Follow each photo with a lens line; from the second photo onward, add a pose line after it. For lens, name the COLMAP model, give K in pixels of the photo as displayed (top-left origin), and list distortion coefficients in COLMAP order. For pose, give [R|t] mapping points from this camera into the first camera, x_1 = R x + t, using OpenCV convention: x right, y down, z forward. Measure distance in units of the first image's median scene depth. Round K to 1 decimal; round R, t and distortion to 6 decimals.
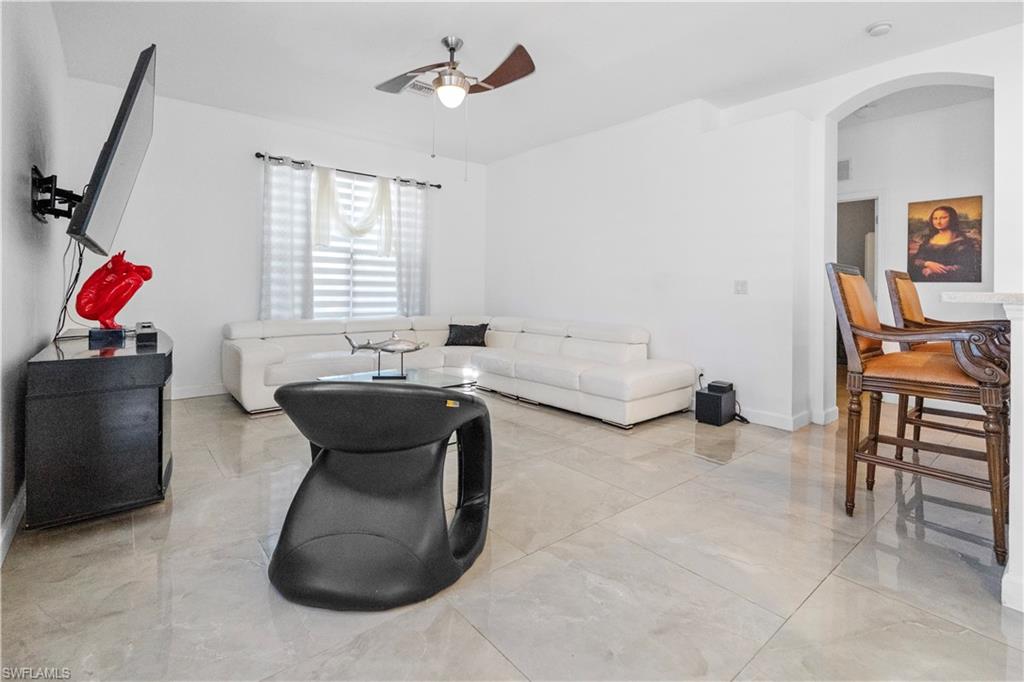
lens RADIAL K [[473.3, 0, 509.5], [0, 473.3, 285.5], [0, 0, 1]] dist [-0.002589, -0.000018]
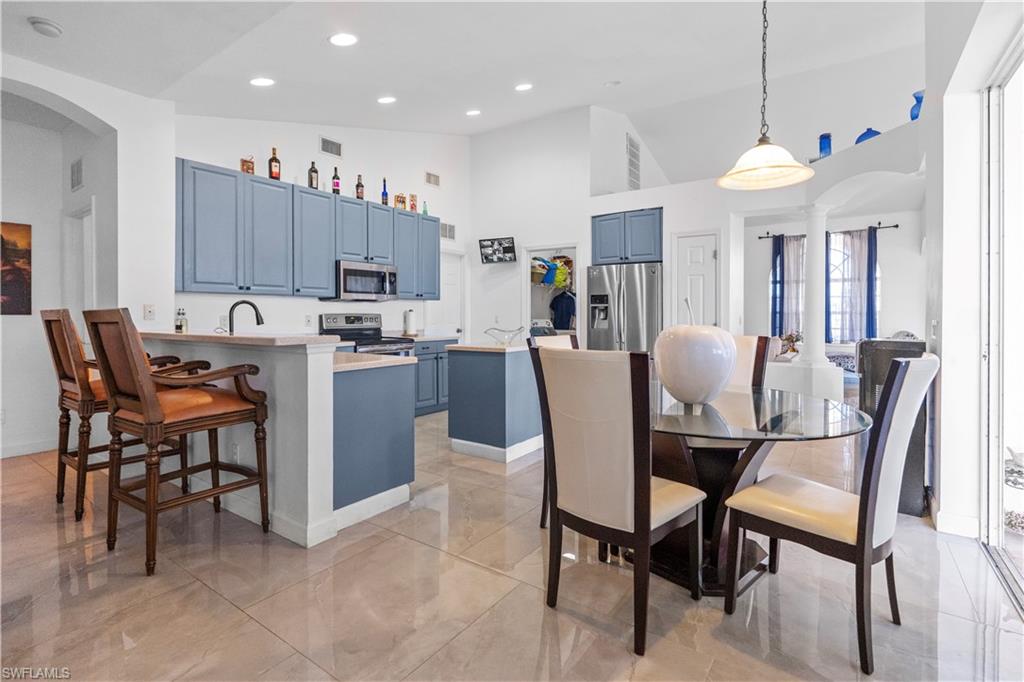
lens RADIAL K [[473.3, 0, 522.9], [0, 473.3, 315.3], [0, 0, 1]] dist [-0.002589, -0.000018]
pose [[-0.244570, -0.009830, 0.969582, -0.167599], [-0.012295, 0.999900, 0.007036, -0.022063], [-0.969554, -0.010200, -0.244666, 0.227644]]
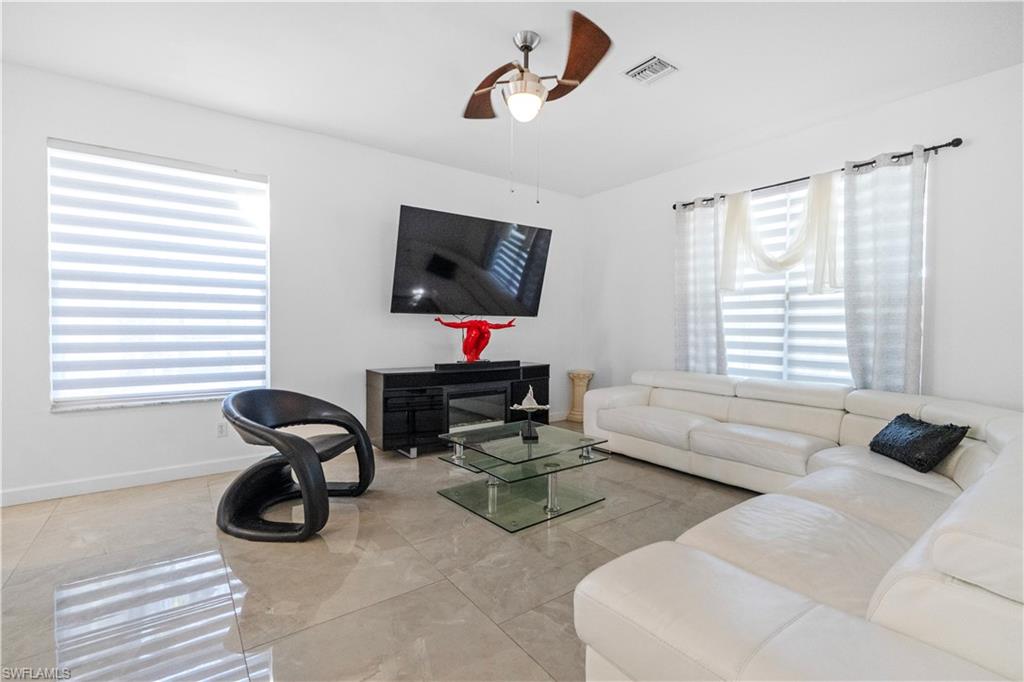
lens RADIAL K [[473.3, 0, 508.1], [0, 473.3, 339.7], [0, 0, 1]] dist [-0.002589, -0.000018]
pose [[-0.058509, 0.018109, -0.998123, 0.473163], [0.001597, 0.999836, 0.018046, -0.010572], [0.998286, -0.000538, -0.058529, 0.671536]]
